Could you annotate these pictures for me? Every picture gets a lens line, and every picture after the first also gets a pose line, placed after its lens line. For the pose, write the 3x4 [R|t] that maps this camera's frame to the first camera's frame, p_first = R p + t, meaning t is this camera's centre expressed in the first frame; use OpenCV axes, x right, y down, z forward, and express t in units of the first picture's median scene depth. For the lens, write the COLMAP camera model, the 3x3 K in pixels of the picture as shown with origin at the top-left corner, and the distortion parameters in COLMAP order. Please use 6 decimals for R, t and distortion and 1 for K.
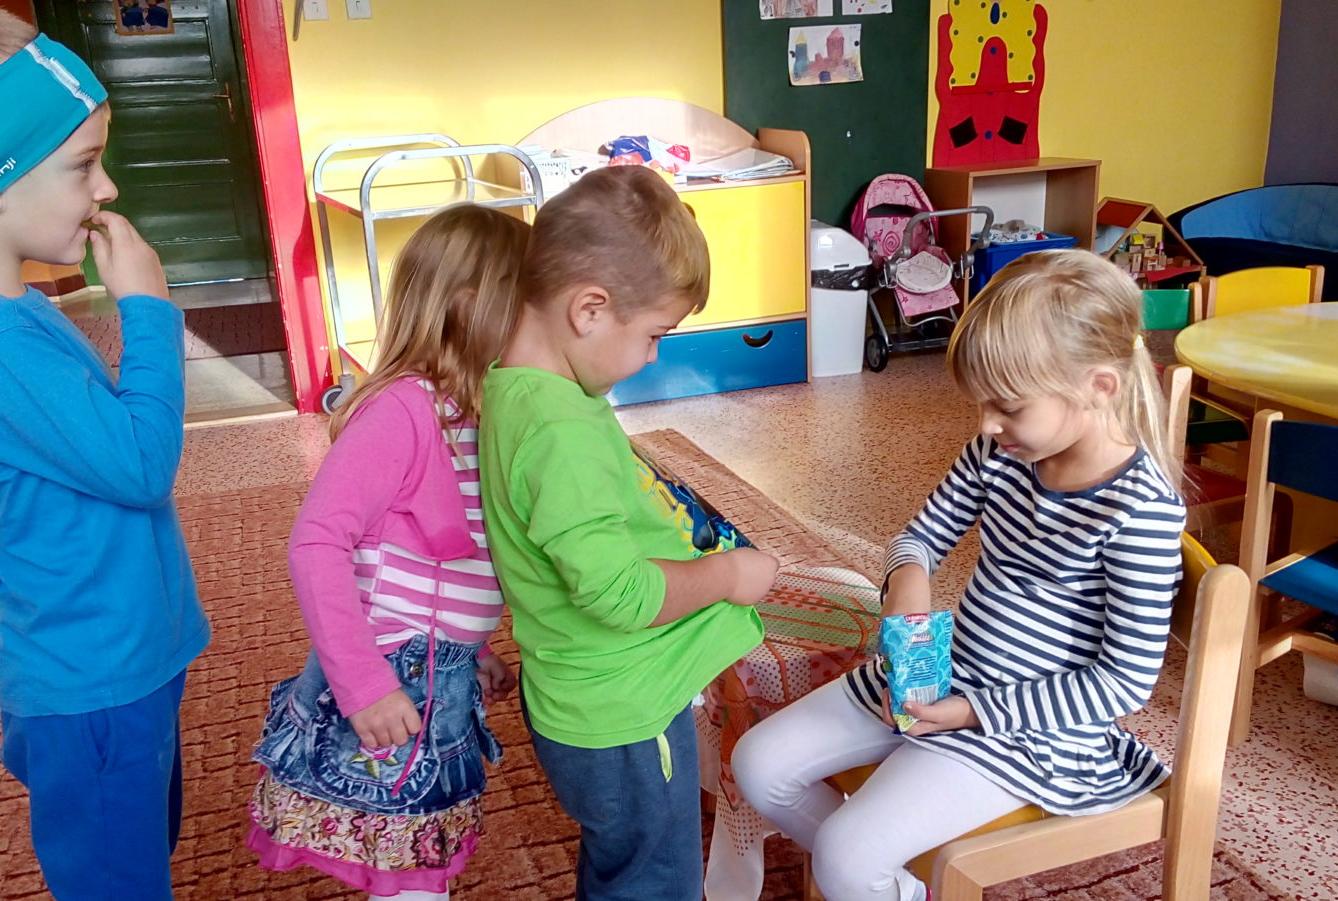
lens RADIAL K [[1187.4, 0, 659.4], [0, 1187.4, 459.3], [0, 0, 1]] dist [0.084581, -0.163349]
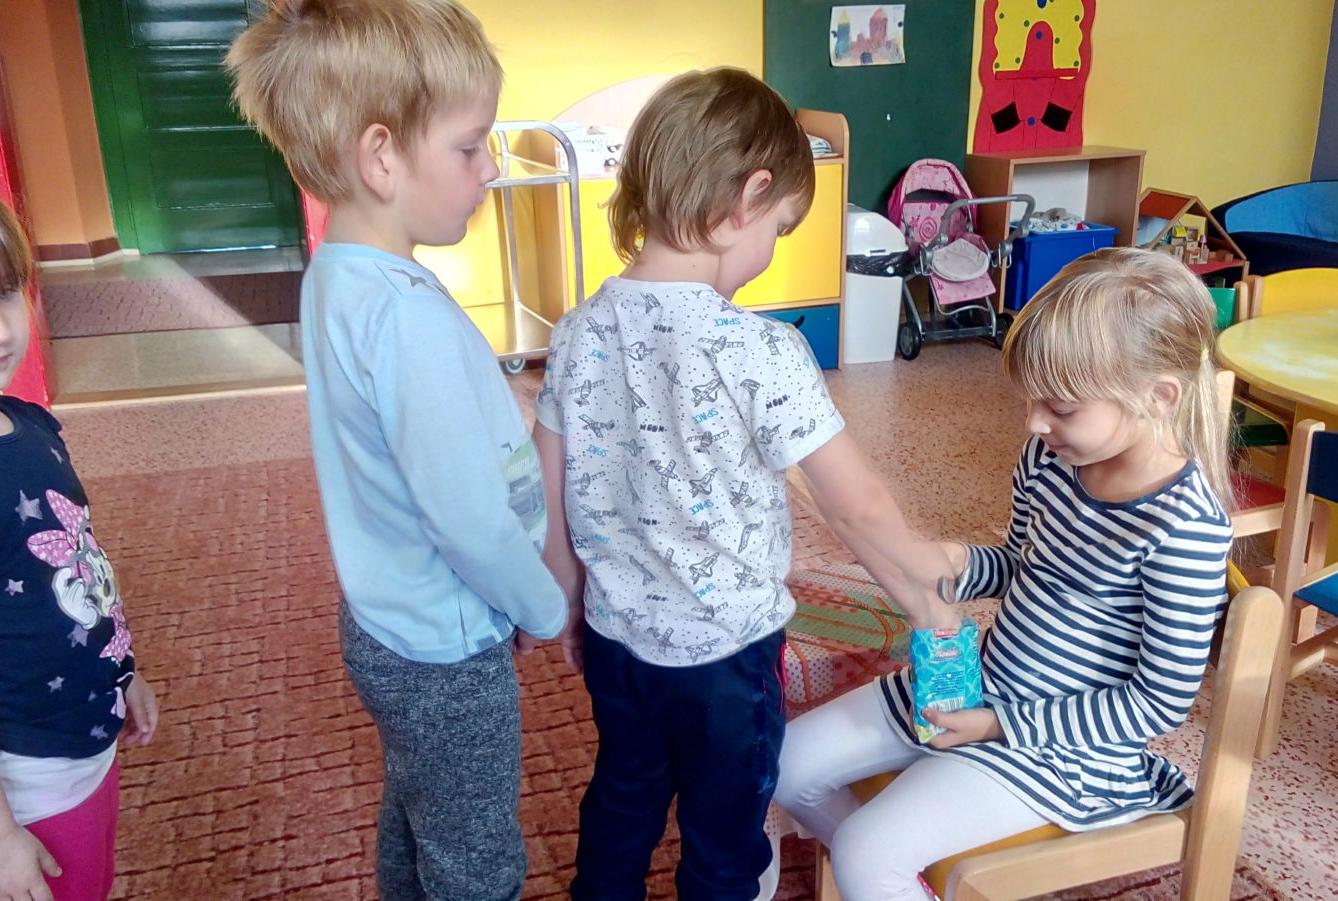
lens RADIAL K [[1187.4, 0, 662.3], [0, 1187.4, 461.5], [0, 0, 1]] dist [0.084581, -0.163349]
pose [[0.999355, 0.030362, -0.019196, -0.000629], [-0.029913, 0.999281, 0.023307, -0.006543], [0.019889, -0.022718, 0.999544, 0.005404]]
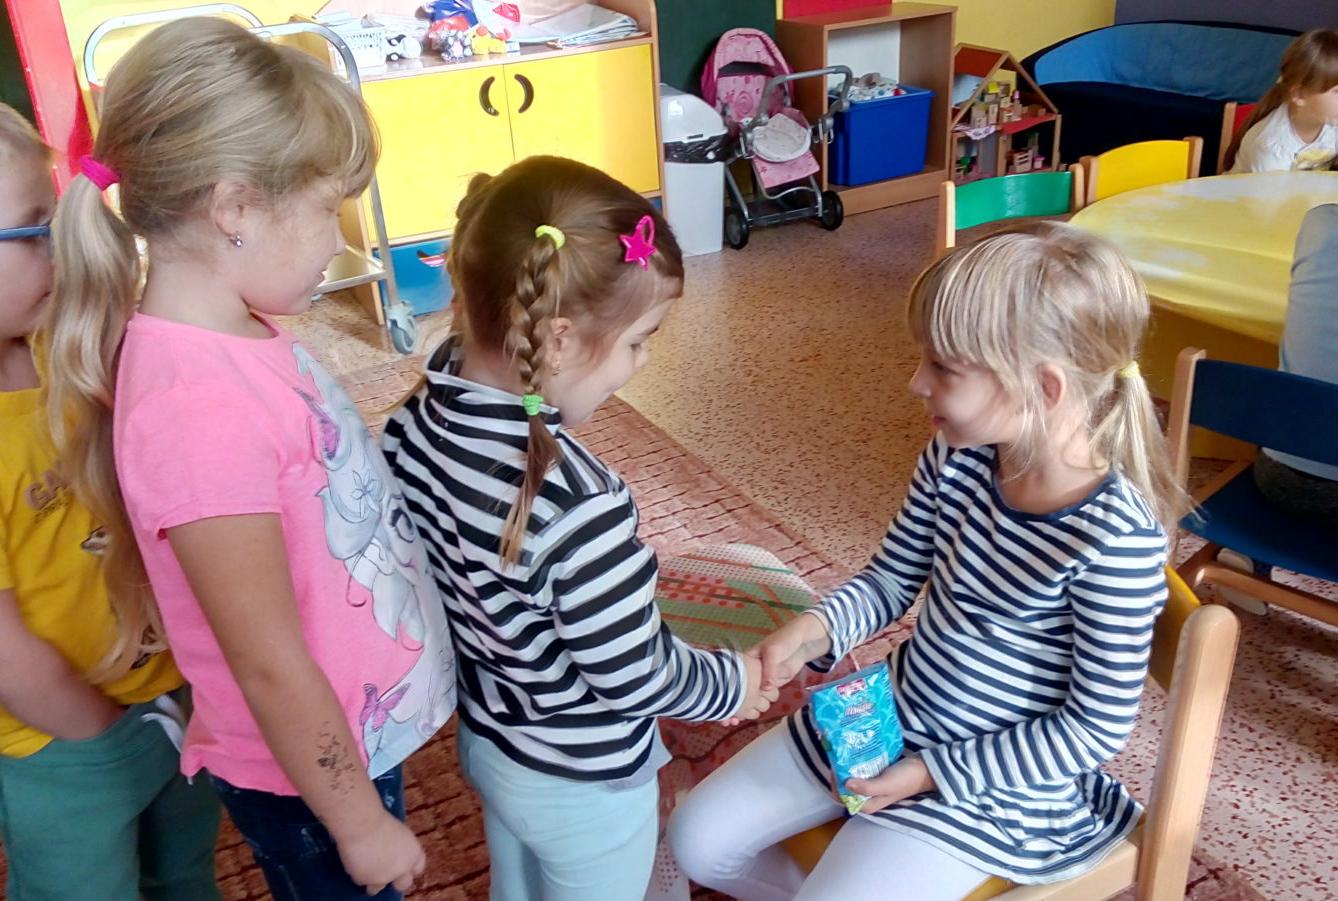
lens RADIAL K [[1187.4, 0, 667.8], [0, 1187.4, 463.0], [0, 0, 1]] dist [0.084581, -0.163349]
pose [[0.988463, -0.079496, 0.128921, -0.008258], [0.060305, 0.987375, 0.146471, -0.051046], [-0.138938, -0.137006, 0.980778, 0.061926]]
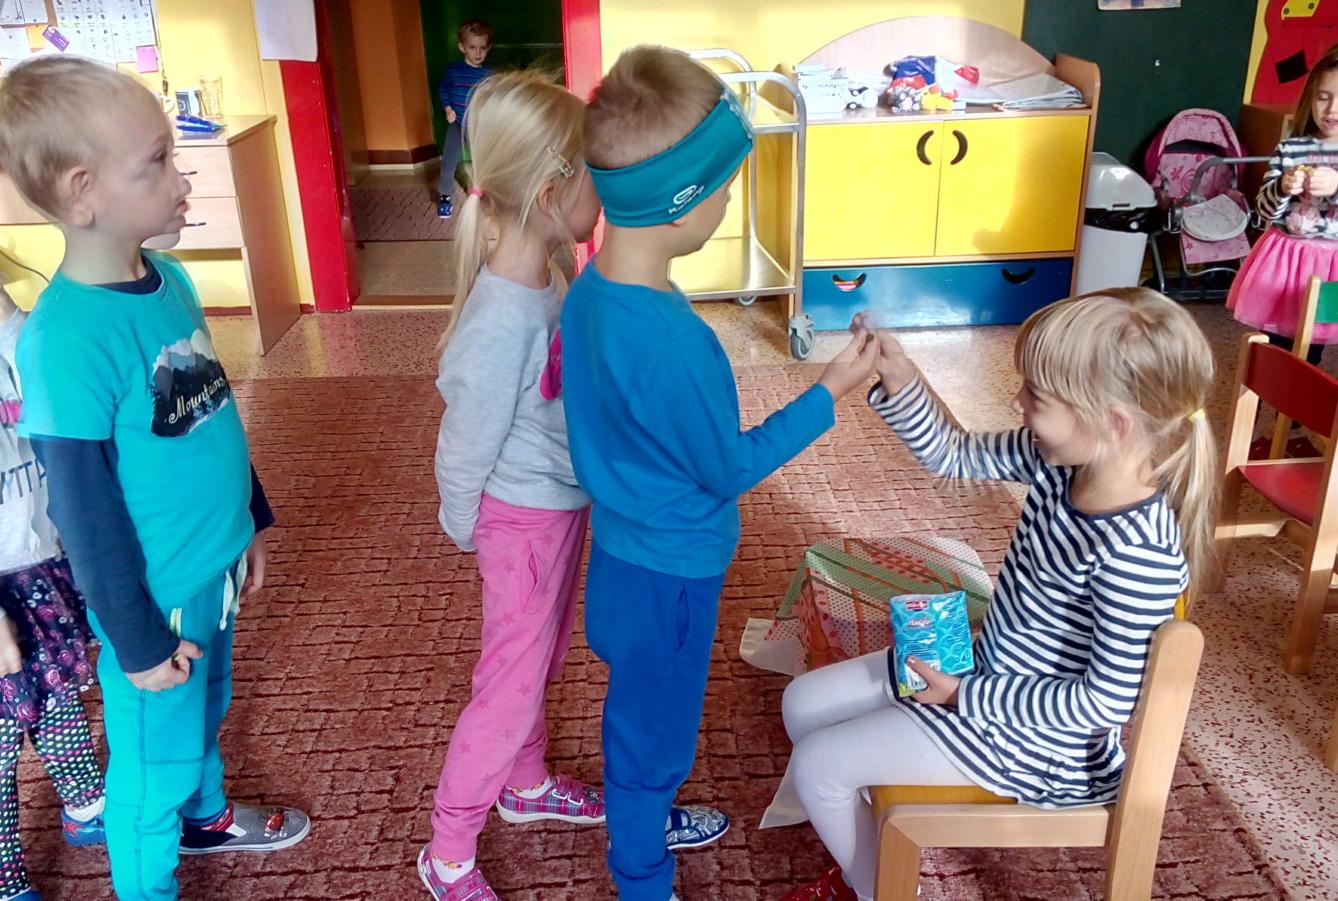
lens RADIAL K [[1175.8, 0, 675.5], [0, 1175.8, 462.6], [0, 0, 1]] dist [0.087637, -0.157950]
pose [[0.957331, 0.132028, -0.257071, 0.084825], [-0.103517, 0.987178, 0.121504, -0.038331], [0.269817, -0.089708, 0.958724, -0.037931]]
